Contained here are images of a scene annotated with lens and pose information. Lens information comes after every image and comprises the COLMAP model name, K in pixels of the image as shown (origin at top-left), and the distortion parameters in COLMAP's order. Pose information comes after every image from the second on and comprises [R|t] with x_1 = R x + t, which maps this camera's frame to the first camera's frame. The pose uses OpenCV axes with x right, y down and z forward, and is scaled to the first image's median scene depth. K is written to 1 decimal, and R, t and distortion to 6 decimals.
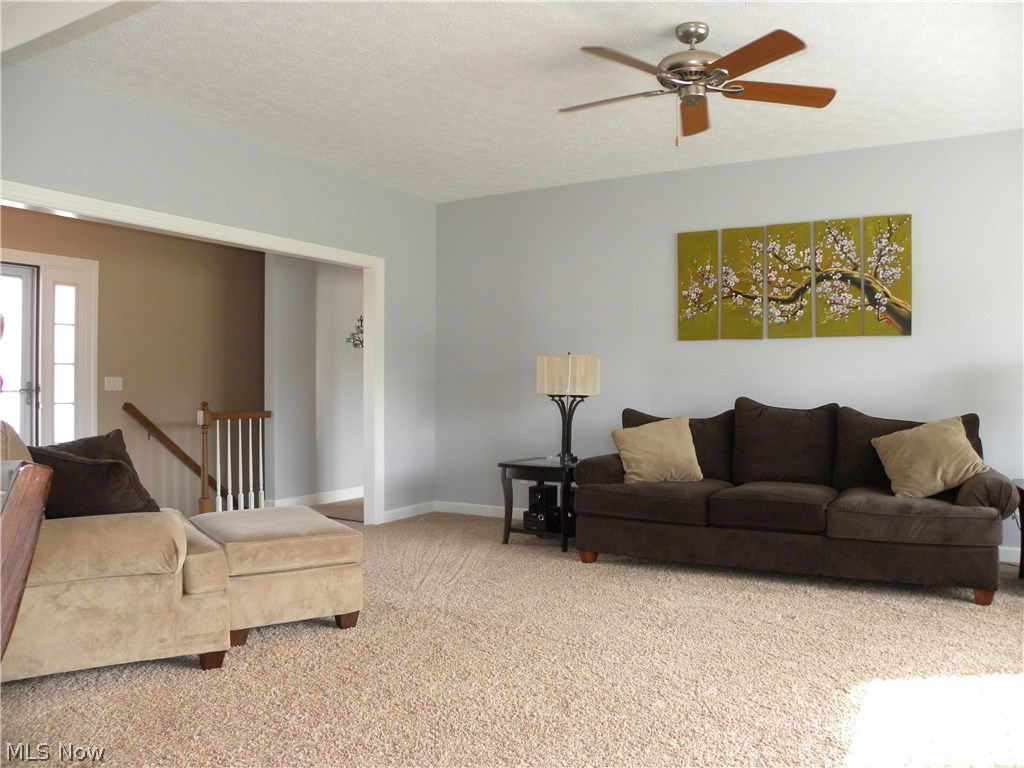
lens RADIAL K [[777.9, 0, 511.8], [0, 777.9, 386.4], [0, 0, 1]] dist [-0.124075, 0.043360]
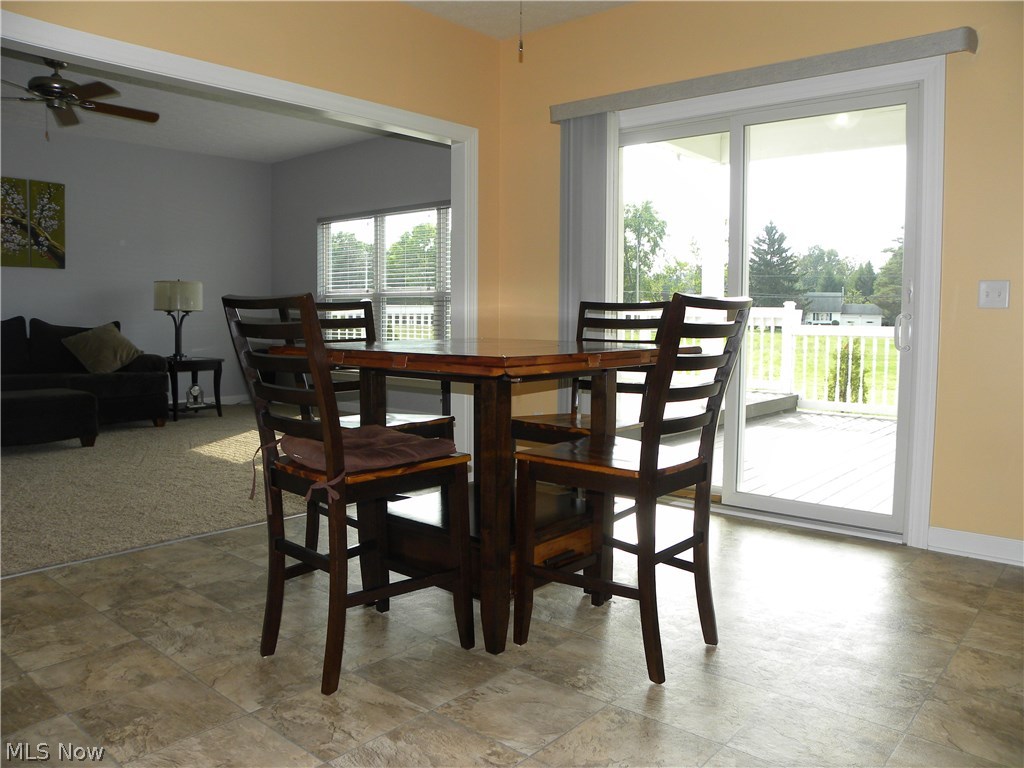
lens RADIAL K [[777.9, 0, 522.6], [0, 777.9, 381.0], [0, 0, 1]] dist [-0.124075, 0.043360]
pose [[0.158691, -0.087112, 0.983478, -0.745773], [-0.005390, 0.996009, 0.089092, 0.014738], [-0.987314, -0.019439, 0.157588, -0.098226]]
